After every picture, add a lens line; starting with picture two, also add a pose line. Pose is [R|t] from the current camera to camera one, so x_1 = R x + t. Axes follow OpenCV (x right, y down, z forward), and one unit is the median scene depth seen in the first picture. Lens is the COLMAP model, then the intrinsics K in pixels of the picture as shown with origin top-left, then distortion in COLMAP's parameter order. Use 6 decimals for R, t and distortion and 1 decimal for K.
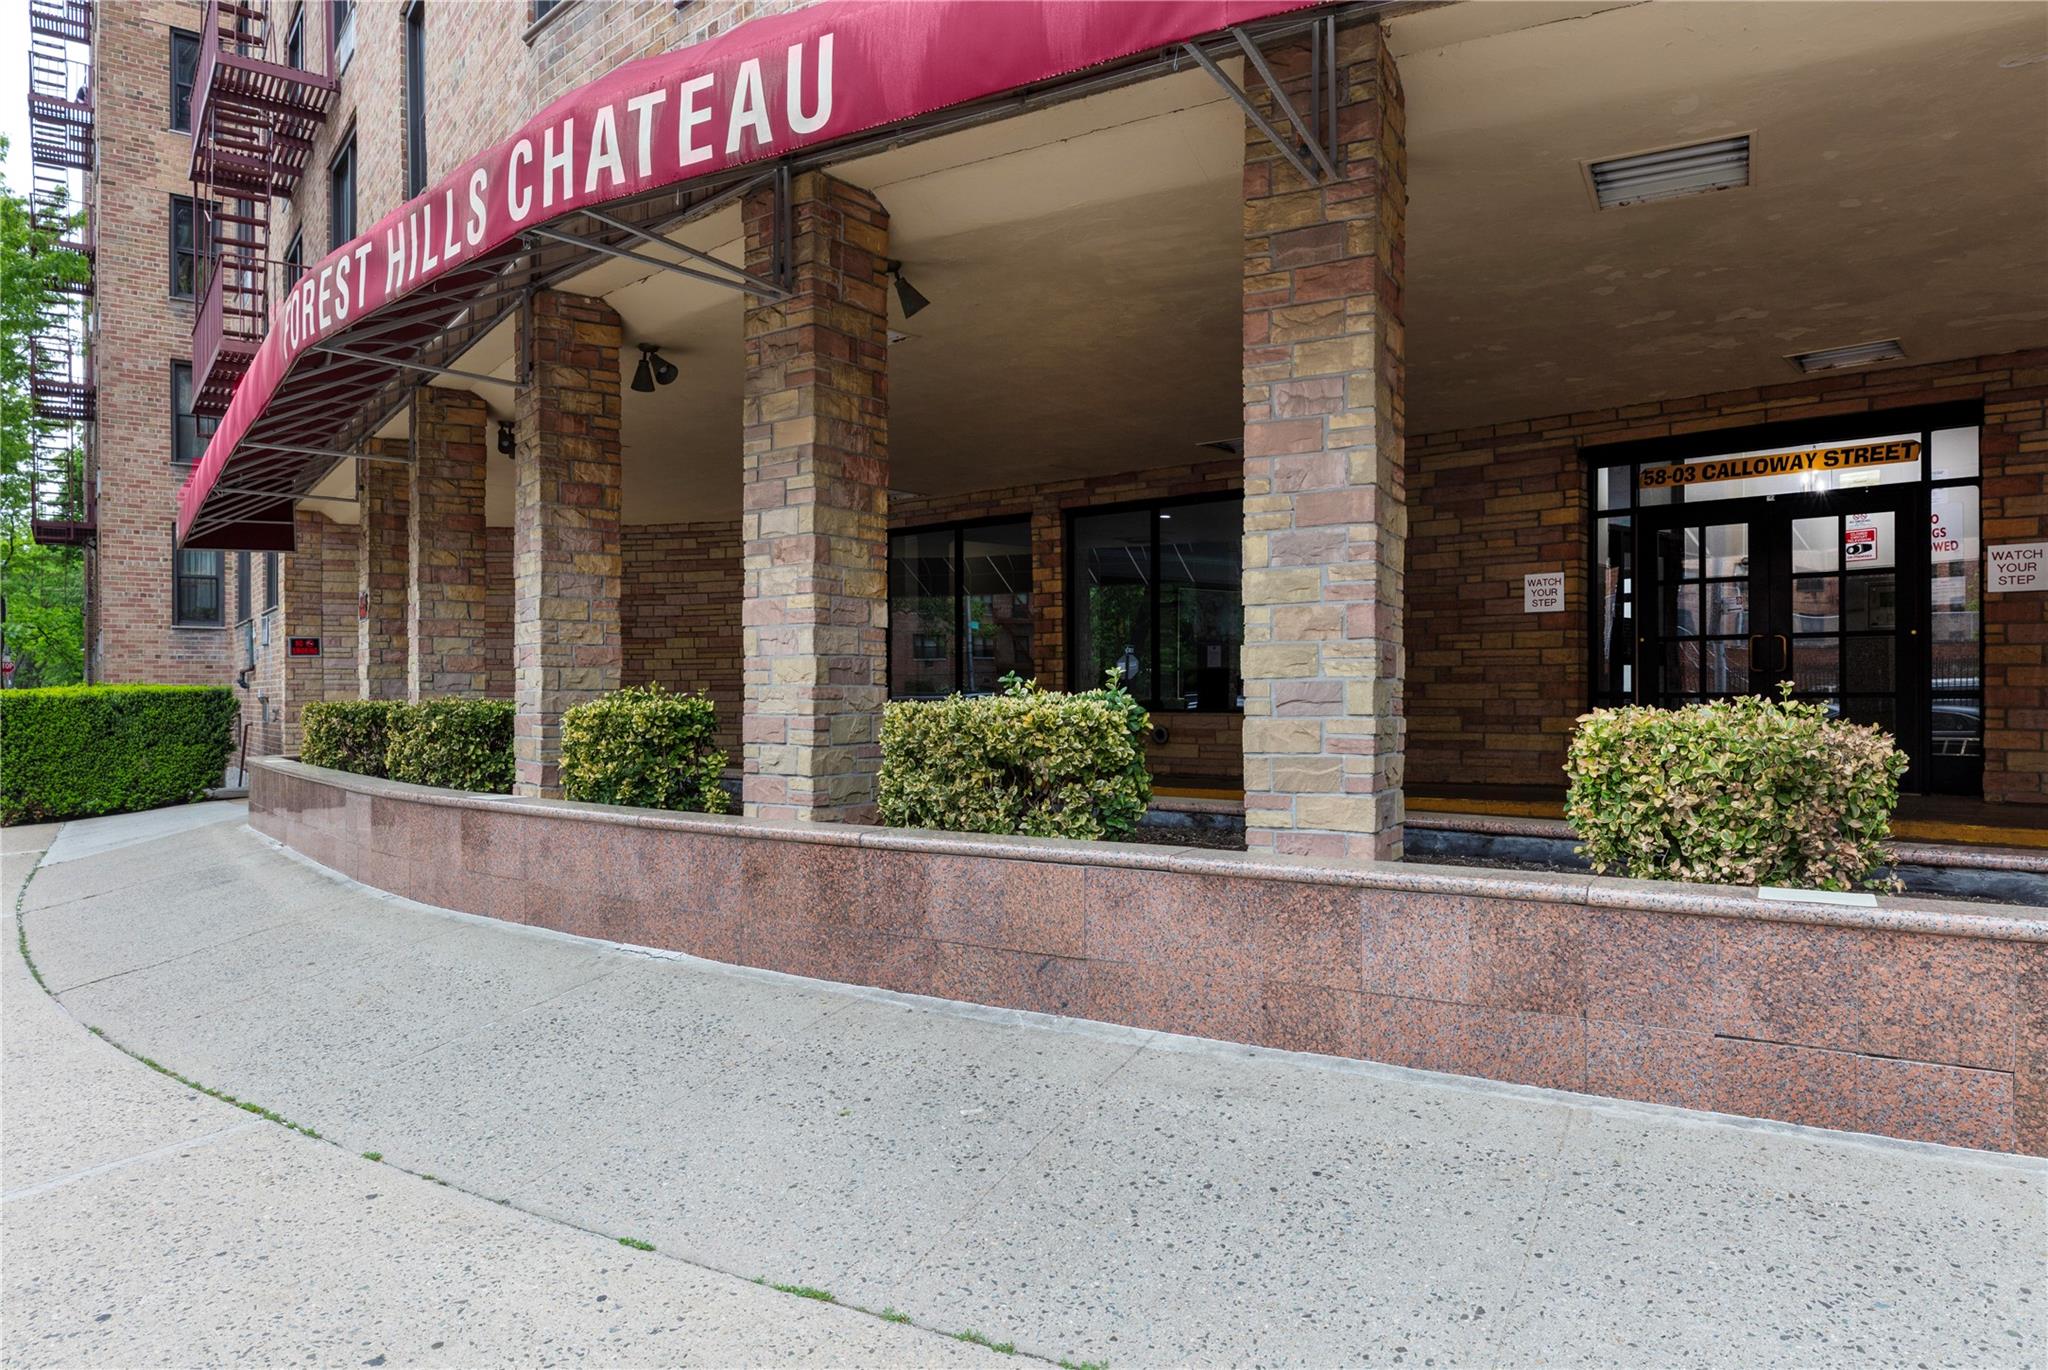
lens RADIAL K [[1338.9, 0, 1023.7], [0, 1338.9, 681.9], [0, 0, 1]] dist [0.010299, -0.001137]
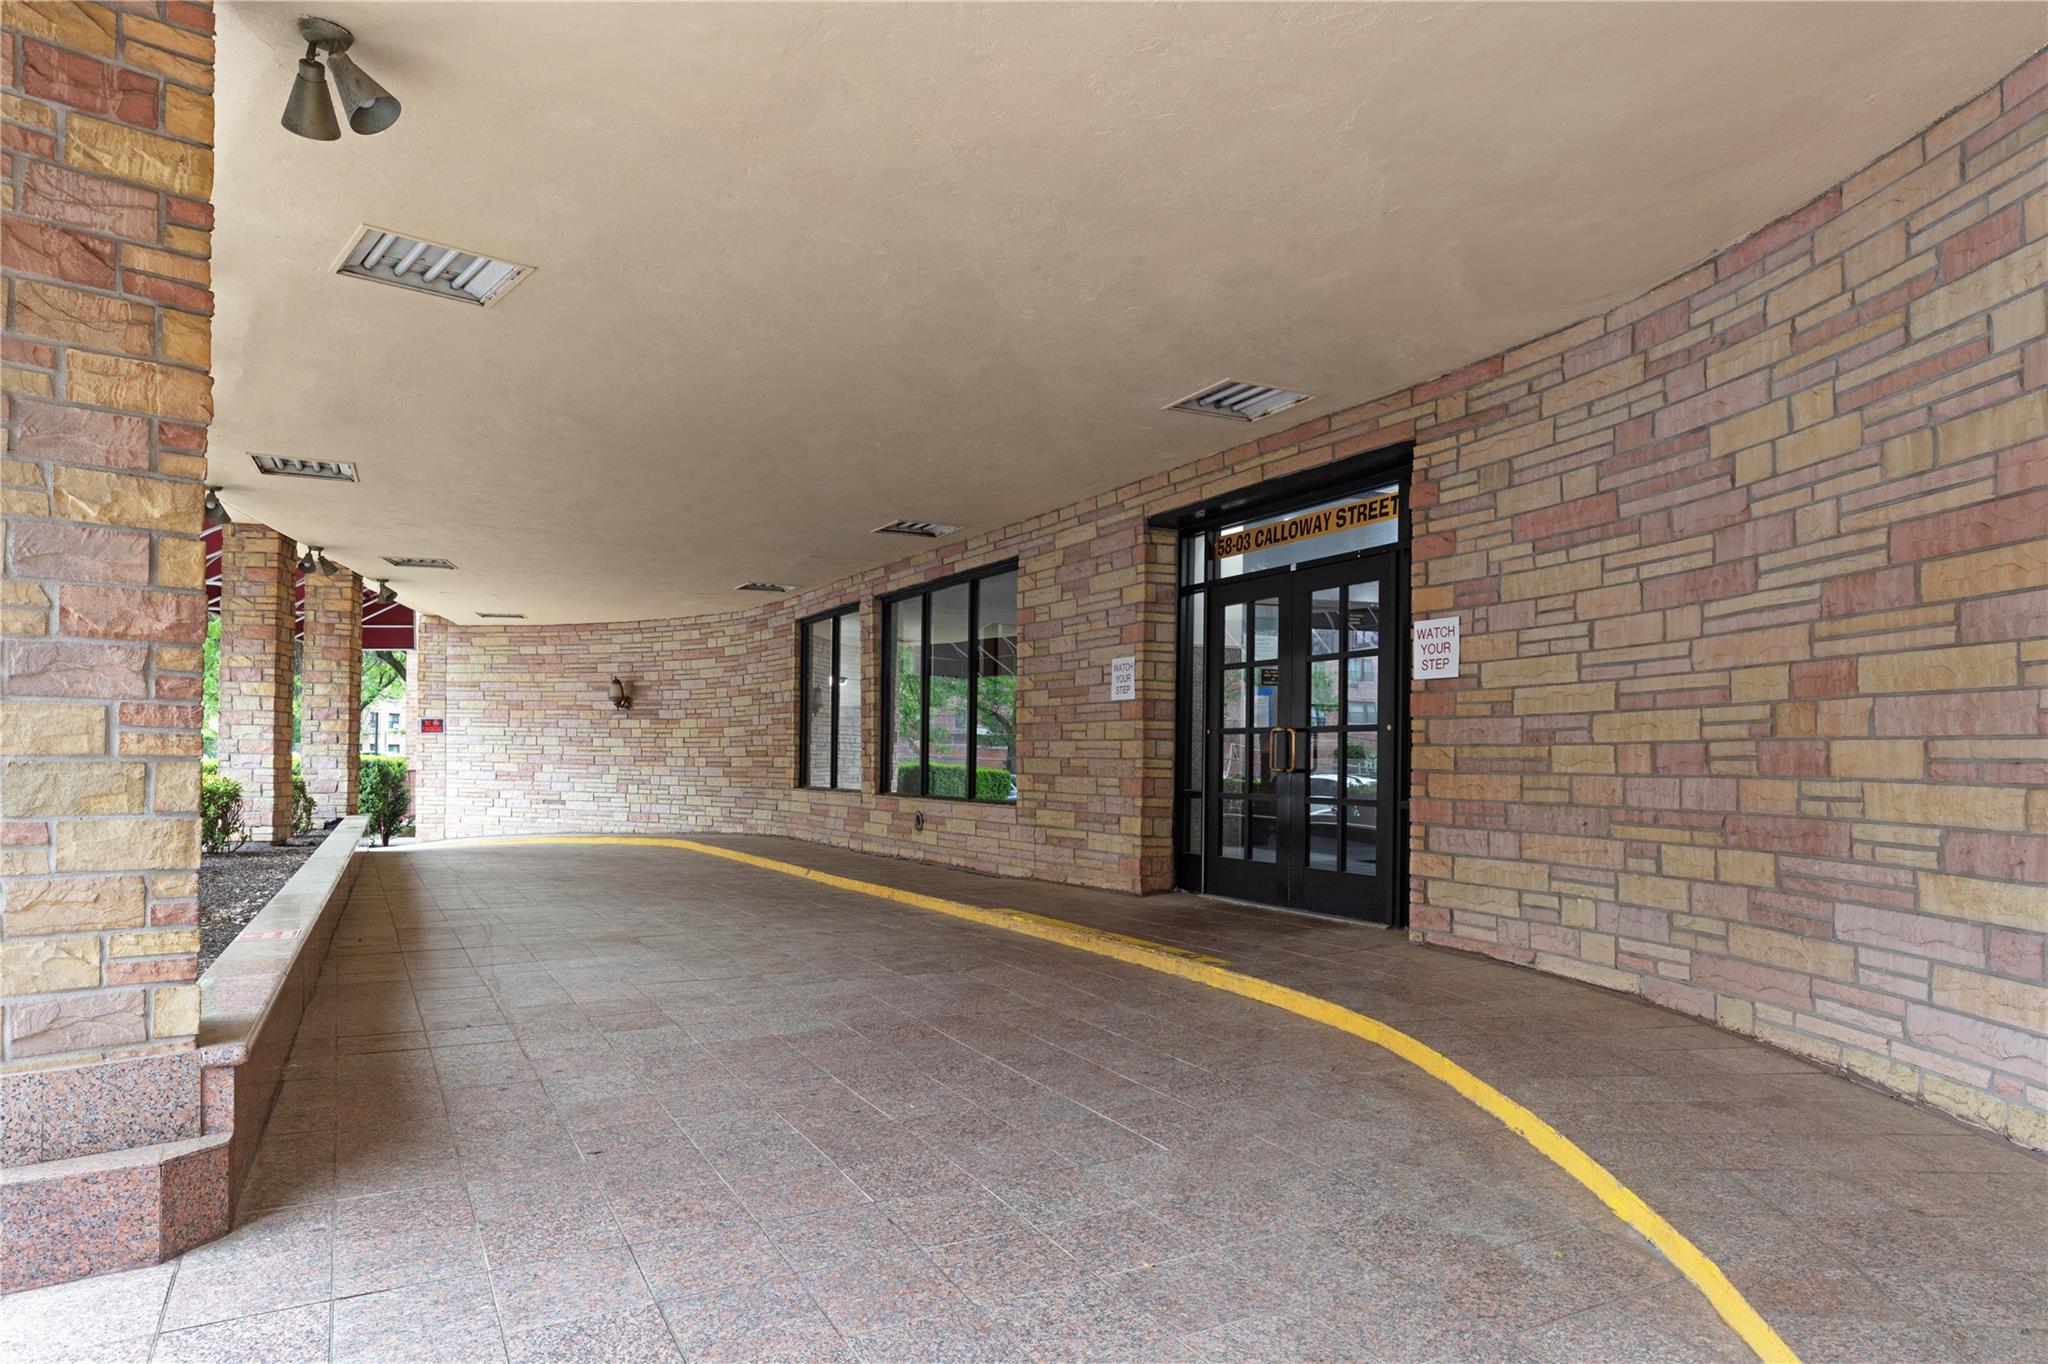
lens RADIAL K [[1308.3, 0, 1022.0], [0, 1308.3, 746.1], [0, 0, 1]] dist [0.000727, 0.000373]
pose [[0.921588, 0.009956, -0.388041, 0.701377], [-0.010997, 0.999939, -0.000461, -0.021032], [0.388013, 0.004692, 0.921642, 0.167351]]
